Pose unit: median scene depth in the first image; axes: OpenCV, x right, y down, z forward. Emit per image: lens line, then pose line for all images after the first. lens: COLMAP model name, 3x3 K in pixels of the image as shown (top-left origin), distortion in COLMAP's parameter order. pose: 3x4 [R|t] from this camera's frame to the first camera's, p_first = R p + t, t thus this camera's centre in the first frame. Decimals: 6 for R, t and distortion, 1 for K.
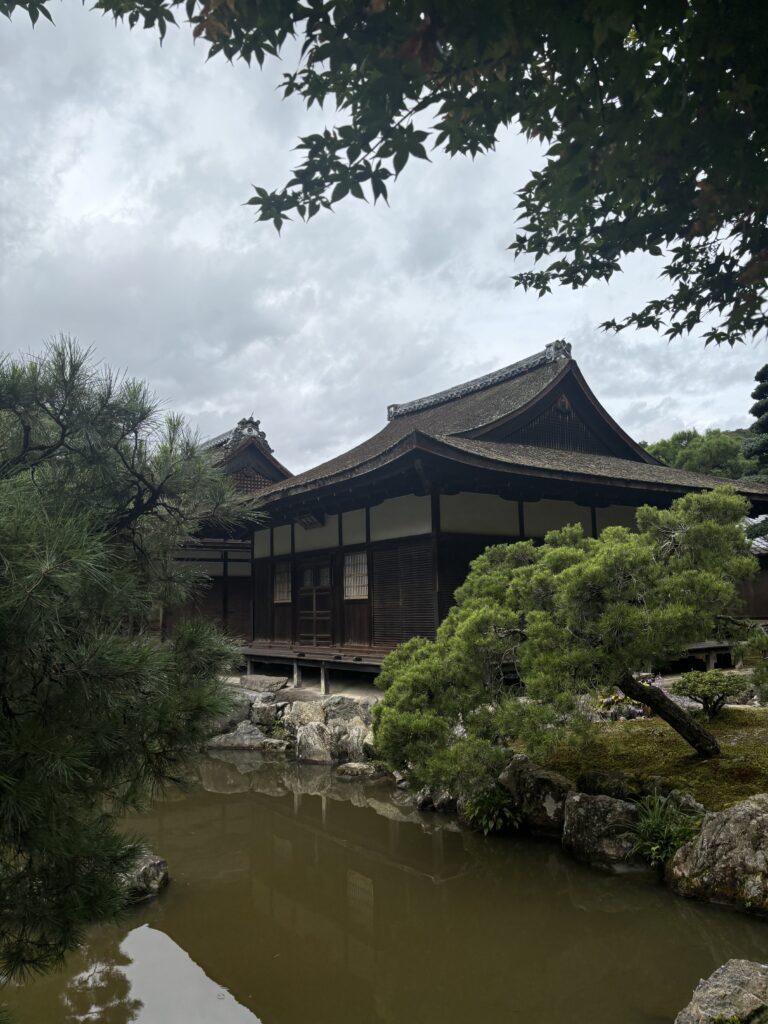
lens RADIAL K [[780.1, 0, 375.4], [0, 780.1, 520.0], [0, 0, 1]] dist [0.047931, -0.045020]
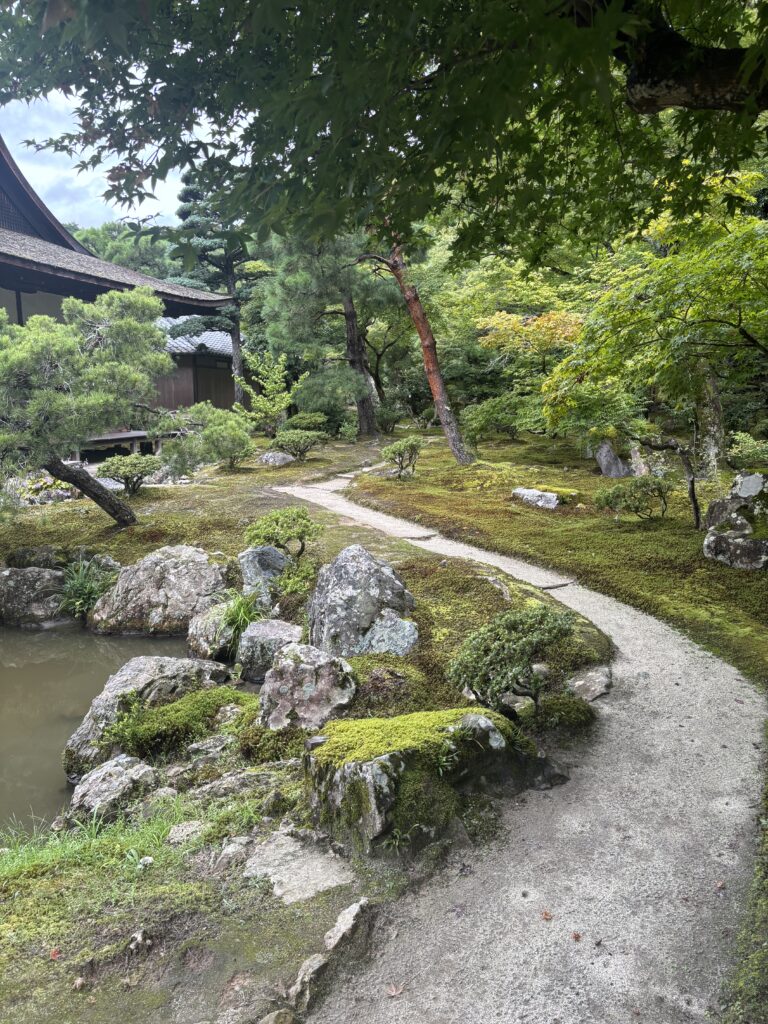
lens RADIAL K [[780.1, 0, 375.4], [0, 780.1, 520.0], [0, 0, 1]] dist [0.047931, -0.045020]
pose [[0.771490, -0.076465, 0.631630, -0.030576], [-0.088134, 0.970337, 0.225119, -0.002418], [-0.630107, -0.229345, 0.741866, -0.108889]]
